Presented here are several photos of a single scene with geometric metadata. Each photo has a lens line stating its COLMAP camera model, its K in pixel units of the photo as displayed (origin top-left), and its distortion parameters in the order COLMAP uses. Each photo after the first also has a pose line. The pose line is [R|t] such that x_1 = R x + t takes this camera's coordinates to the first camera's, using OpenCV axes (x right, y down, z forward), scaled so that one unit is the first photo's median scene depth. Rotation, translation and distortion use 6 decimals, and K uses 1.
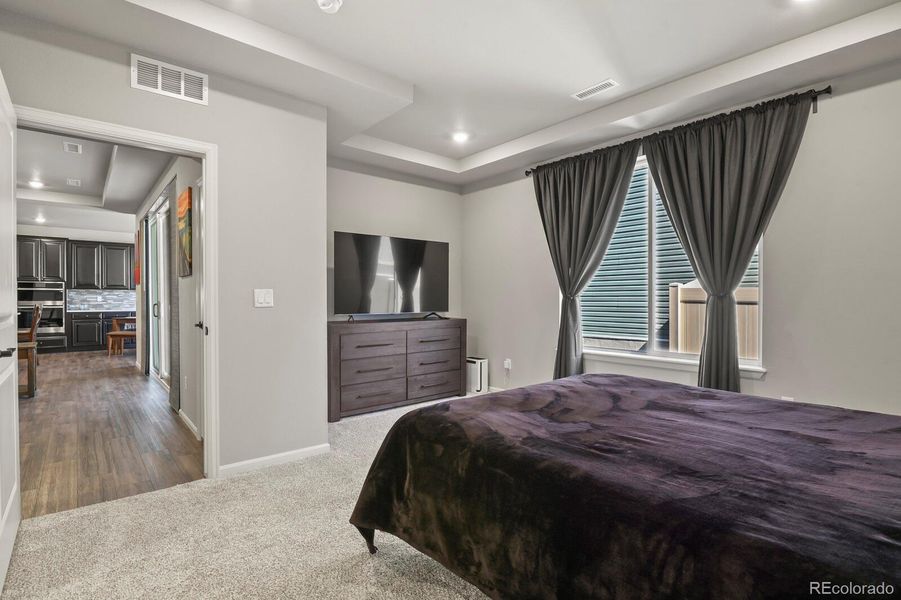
lens RADIAL K [[440.9, 0, 455.9], [0, 440.9, 301.7], [0, 0, 1]] dist [-0.012539, -0.001051]
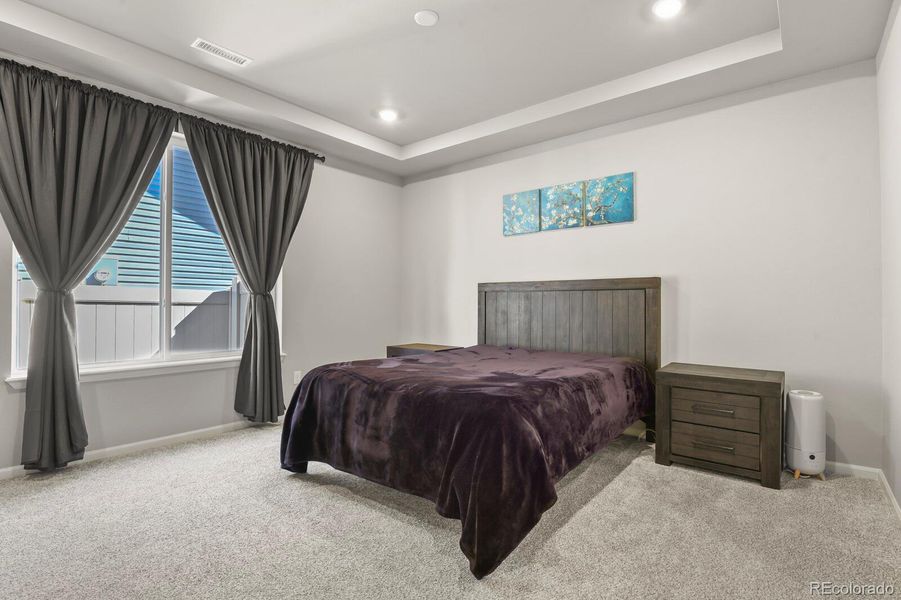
lens RADIAL K [[440.9, 0, 455.9], [0, 440.9, 301.7], [0, 0, 1]] dist [-0.012539, -0.001051]
pose [[-0.174854, 0.006928, 0.984570, -0.558932], [-0.000157, 0.999975, -0.007064, 0.011684], [-0.984594, -0.001390, -0.174849, 0.640410]]
